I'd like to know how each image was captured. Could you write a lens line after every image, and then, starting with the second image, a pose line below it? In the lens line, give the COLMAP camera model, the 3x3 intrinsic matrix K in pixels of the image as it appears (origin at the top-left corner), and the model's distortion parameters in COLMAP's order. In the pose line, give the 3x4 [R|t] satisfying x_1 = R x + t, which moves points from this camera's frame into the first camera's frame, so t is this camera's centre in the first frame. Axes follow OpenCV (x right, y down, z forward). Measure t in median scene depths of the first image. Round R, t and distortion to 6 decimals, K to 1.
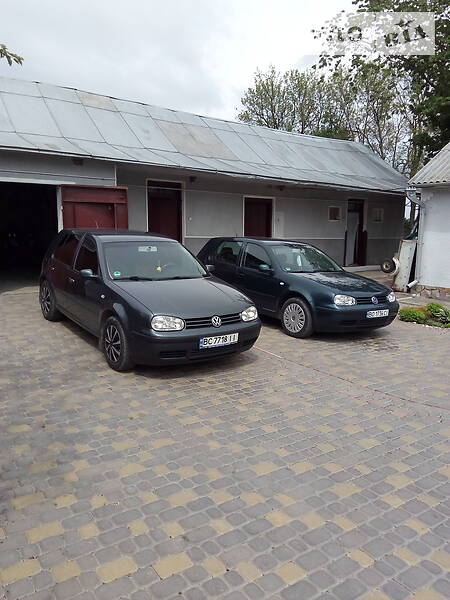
lens RADIAL K [[481.8, 0, 225.0], [0, 481.8, 300.0], [0, 0, 1]] dist [0.081721, -0.096782]
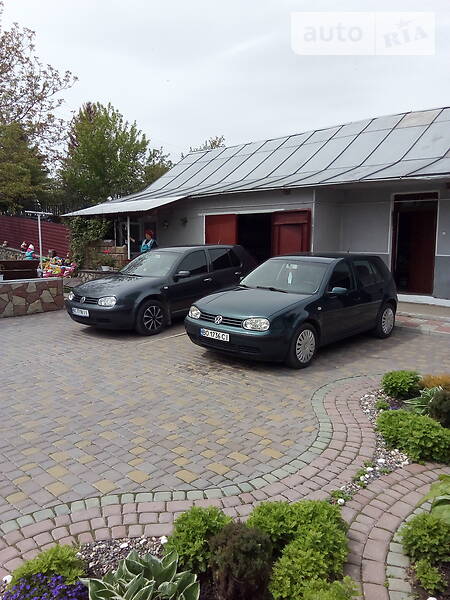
lens RADIAL K [[481.8, 0, 225.0], [0, 481.8, 300.0], [0, 0, 1]] dist [0.081721, -0.096782]
pose [[0.193724, 0.099467, -0.976001, 0.889699], [-0.153160, 0.985715, 0.070056, -0.075101], [0.969027, 0.135913, 0.206191, 0.628713]]
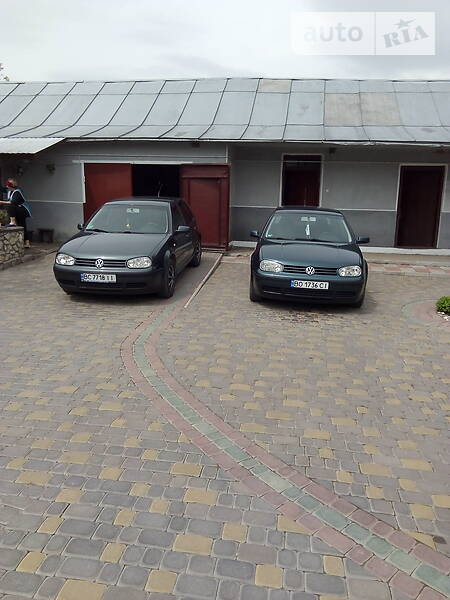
lens RADIAL K [[481.8, 0, 225.0], [0, 481.8, 300.0], [0, 0, 1]] dist [0.081721, -0.096782]
pose [[0.728670, 0.134722, -0.671484, 0.630384], [-0.109751, 0.990760, 0.079682, 0.000553], [0.676014, 0.015634, 0.736723, 0.148828]]
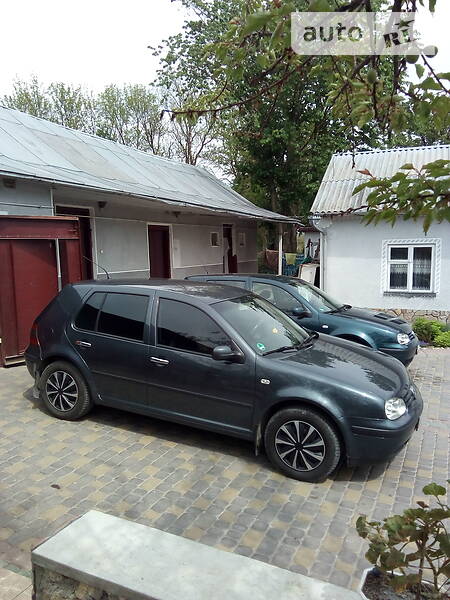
lens RADIAL K [[481.8, 0, 225.0], [0, 481.8, 300.0], [0, 0, 1]] dist [0.081721, -0.096782]
pose [[0.872900, -0.084585, 0.480512, -0.382768], [0.100419, 0.994919, -0.007283, -0.077220], [-0.477454, 0.054610, 0.876958, 0.231583]]
